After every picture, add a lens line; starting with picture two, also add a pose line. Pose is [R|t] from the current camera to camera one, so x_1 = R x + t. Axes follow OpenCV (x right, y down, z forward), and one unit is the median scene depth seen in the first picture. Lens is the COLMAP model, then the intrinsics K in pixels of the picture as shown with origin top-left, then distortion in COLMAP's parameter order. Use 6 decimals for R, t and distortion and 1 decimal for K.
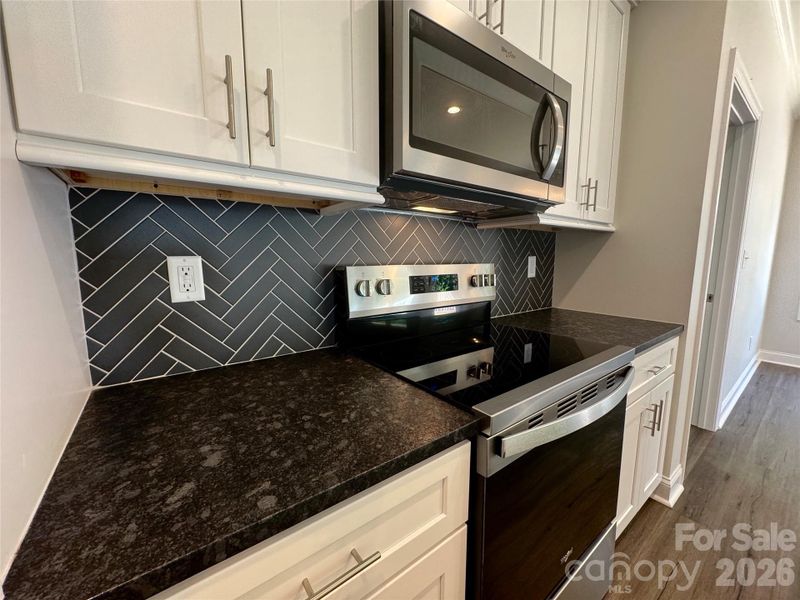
lens RADIAL K [[319.4, 0, 400.0], [0, 319.4, 300.0], [0, 0, 1]] dist [-0.000989, 0.000162]
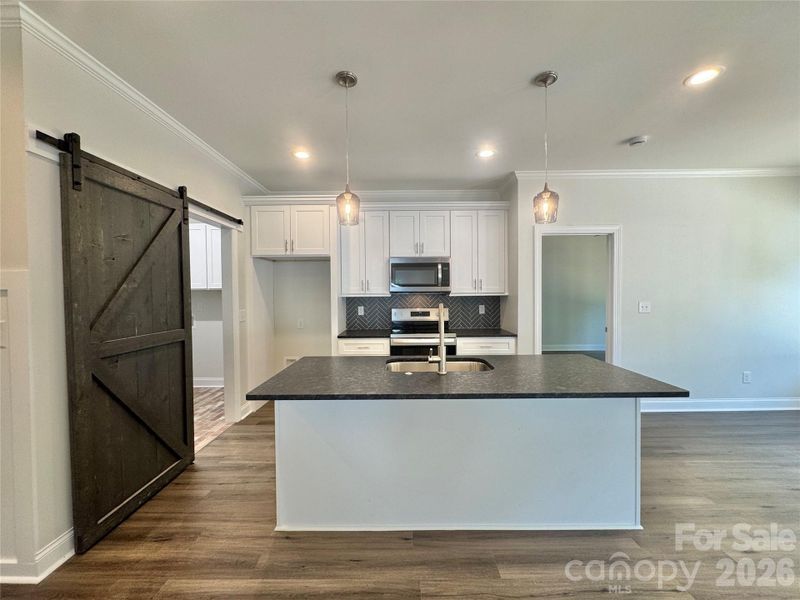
lens RADIAL K [[319.4, 0, 400.0], [0, 319.4, 300.0], [0, 0, 1]] dist [-0.000989, 0.000162]
pose [[0.794041, 0.005702, -0.607838, 2.386685], [-0.070499, 0.994072, -0.082770, 0.116827], [0.603763, 0.108575, 0.789736, -2.183955]]
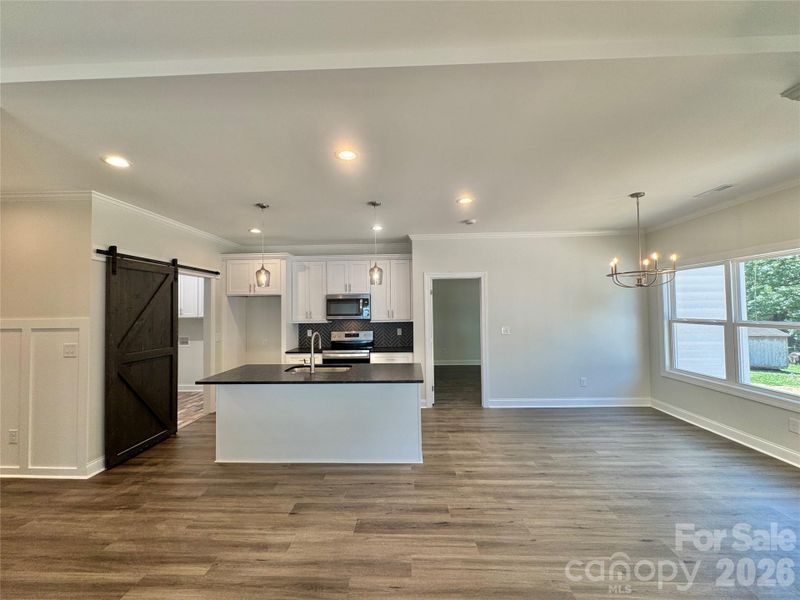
lens RADIAL K [[319.4, 0, 400.0], [0, 319.4, 300.0], [0, 0, 1]] dist [-0.000989, 0.000162]
pose [[0.774684, -0.031838, -0.631547, 4.218575], [-0.067492, 0.988864, -0.132641, 0.009840], [0.628737, 0.145379, 0.763908, -2.546422]]
